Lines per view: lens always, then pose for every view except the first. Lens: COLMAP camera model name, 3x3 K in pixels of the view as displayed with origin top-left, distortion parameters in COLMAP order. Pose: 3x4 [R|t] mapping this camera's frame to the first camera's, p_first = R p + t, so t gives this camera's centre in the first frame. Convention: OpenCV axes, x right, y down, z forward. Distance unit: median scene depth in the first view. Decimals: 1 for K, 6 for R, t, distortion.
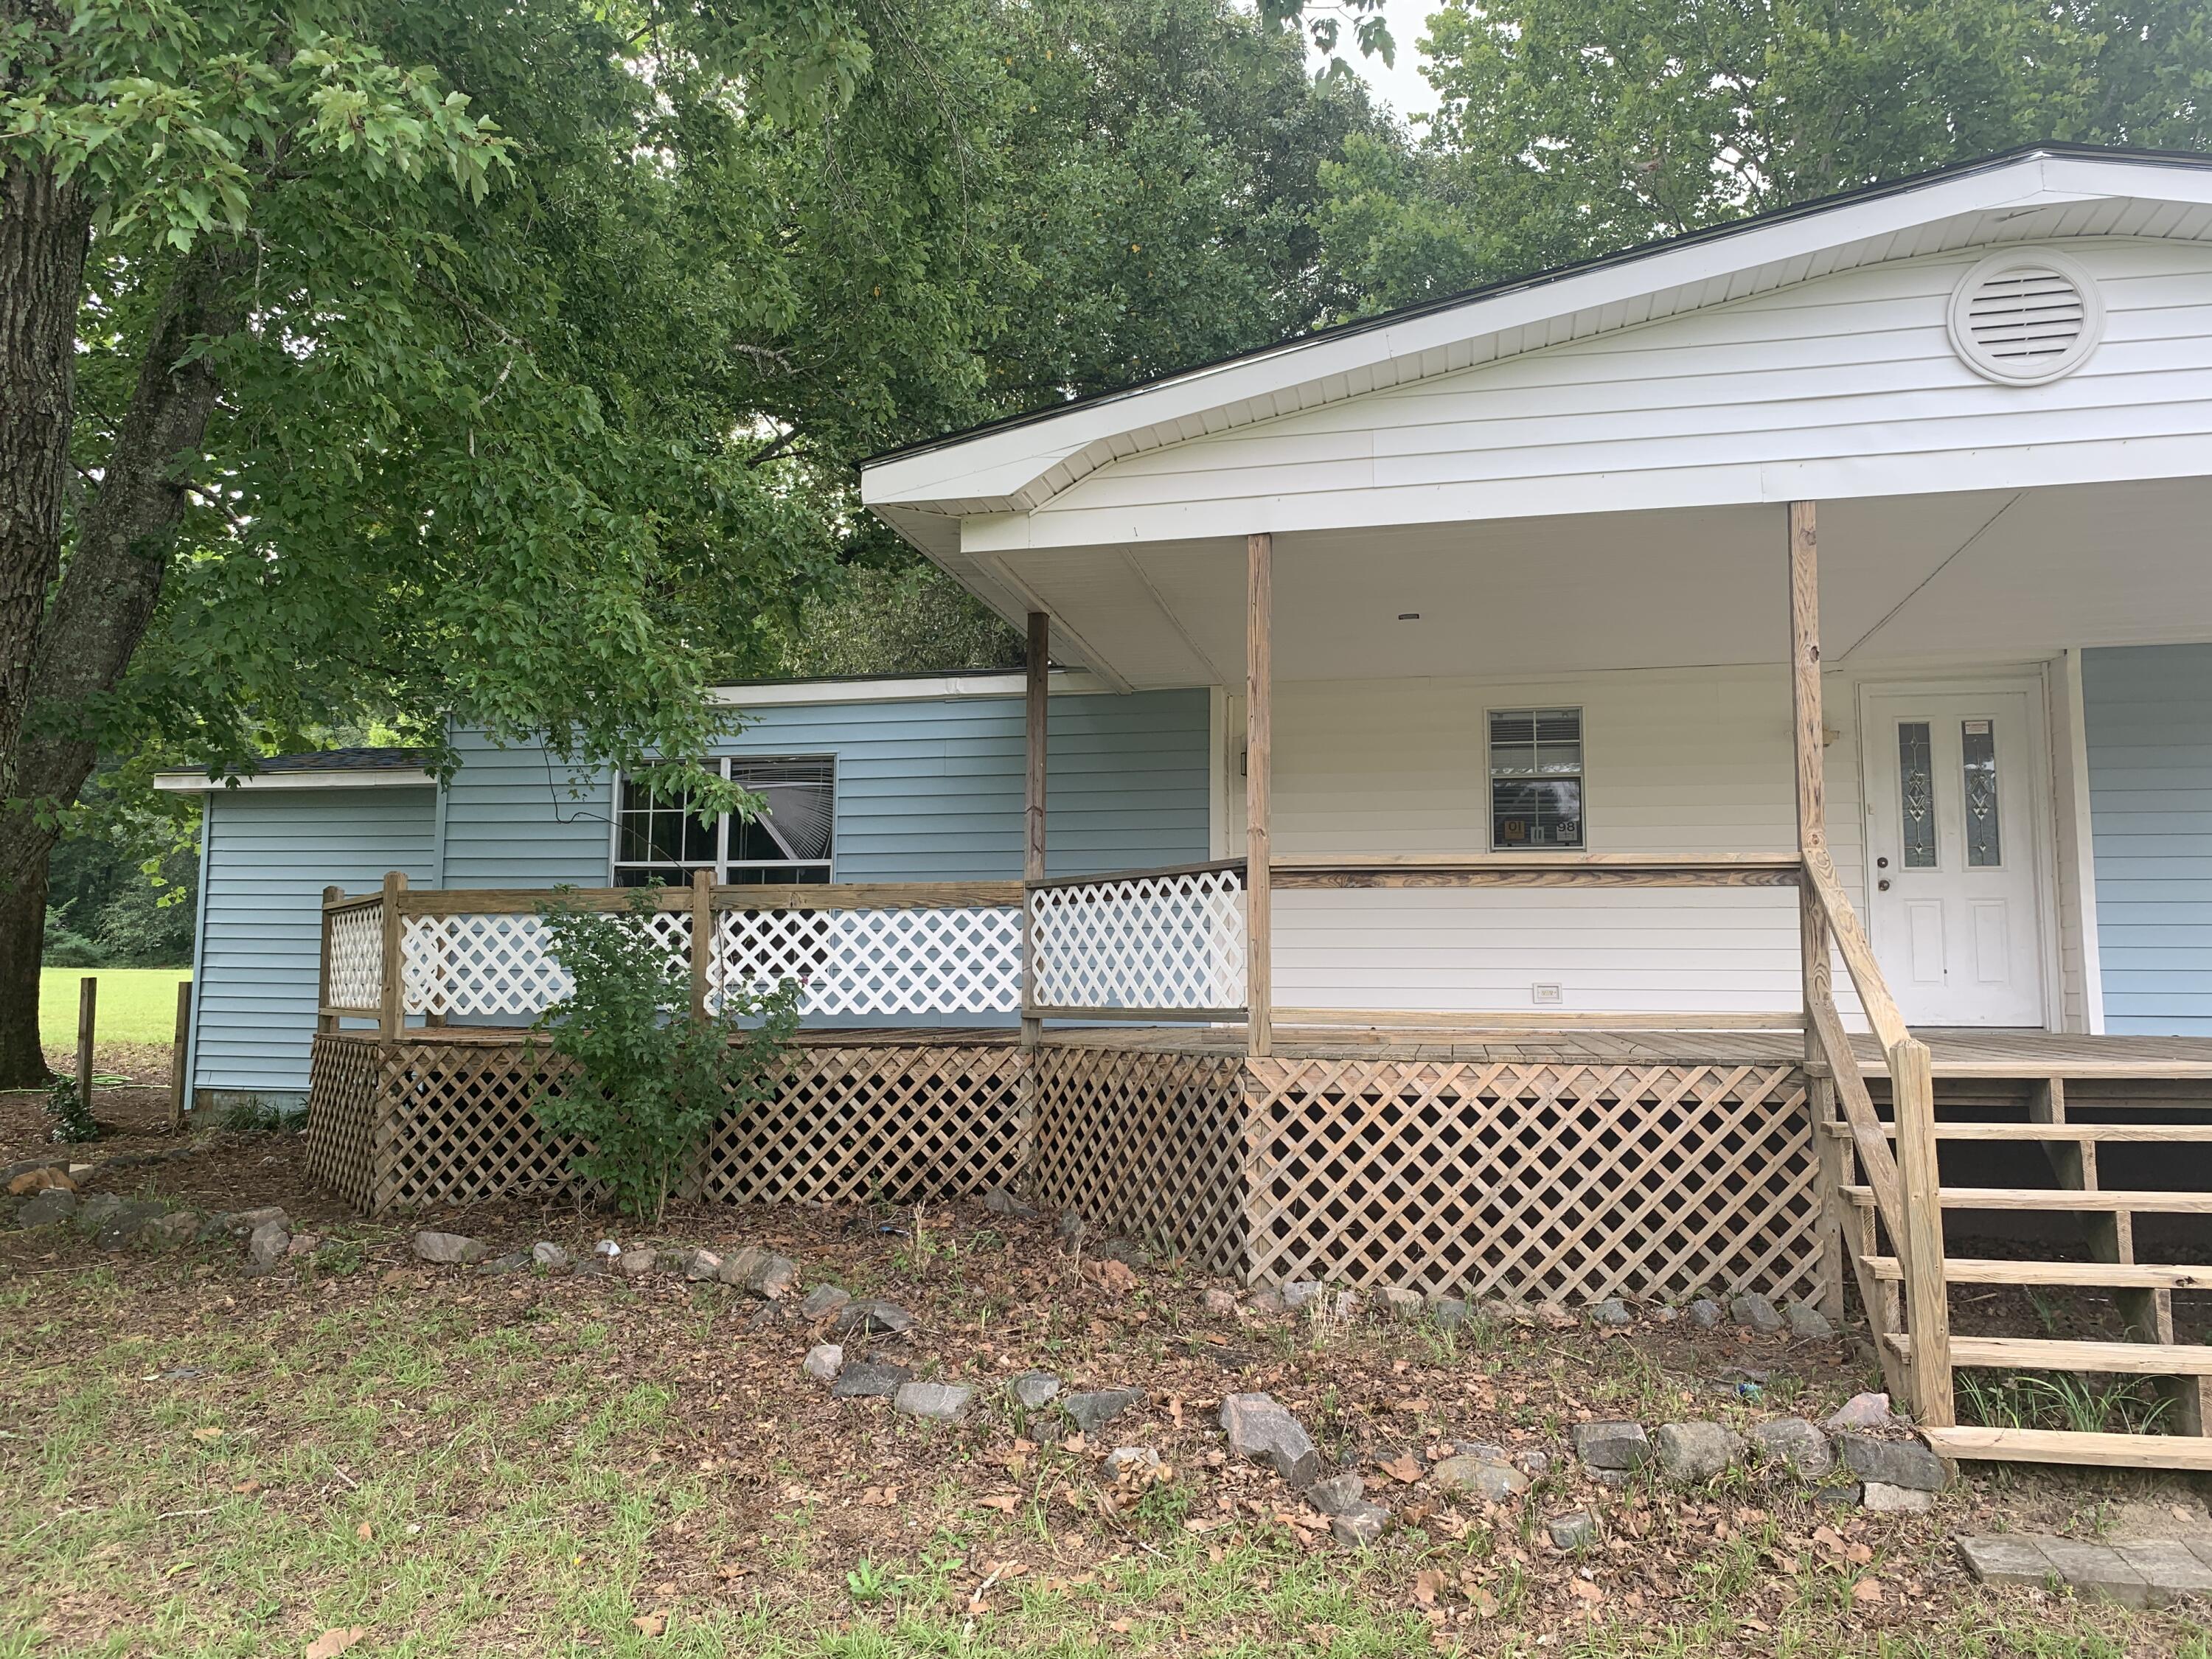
lens RADIAL K [[1687.8, 0, 1106.5], [0, 1687.8, 759.7], [0, 0, 1]] dist [0.015018, -0.073400]
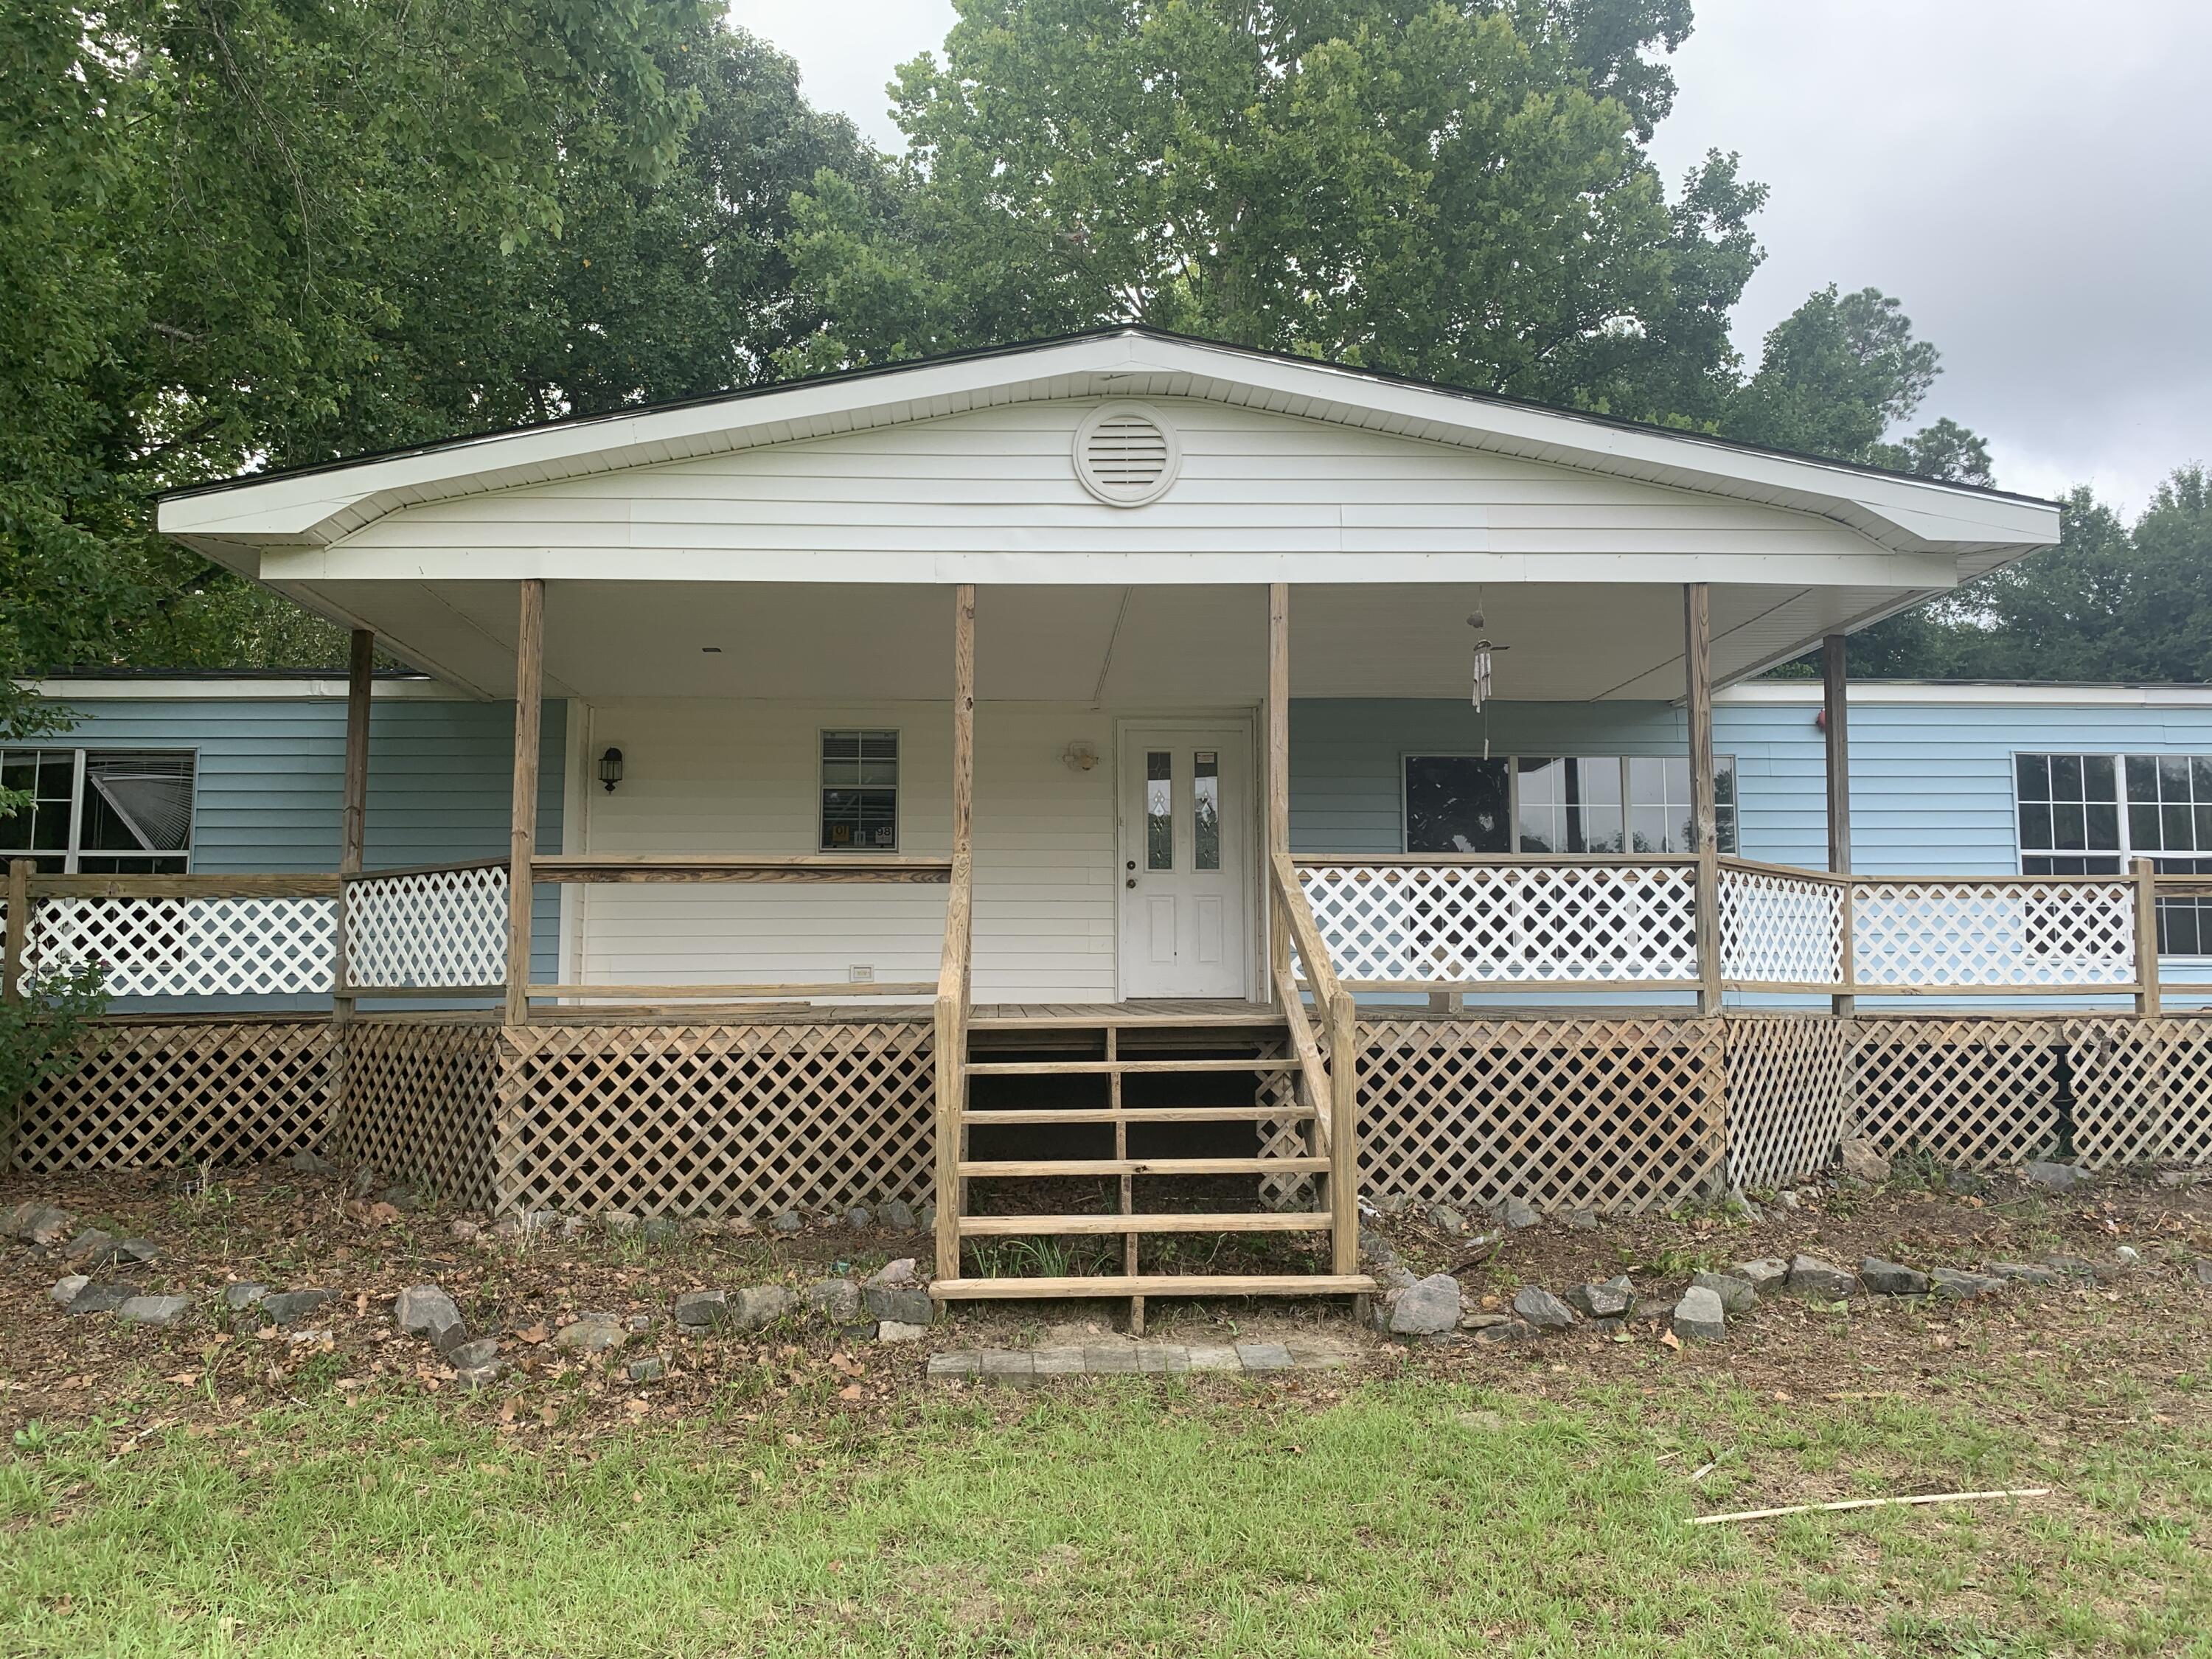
lens RADIAL K [[1649.7, 0, 1107.7], [0, 1649.7, 795.8], [0, 0, 1]] dist [0.008852, -0.064379]
pose [[0.958946, 0.022974, 0.282656, 0.129750], [-0.029832, 0.999355, 0.019982, -0.016262], [-0.282015, -0.027593, 0.959013, -0.178900]]
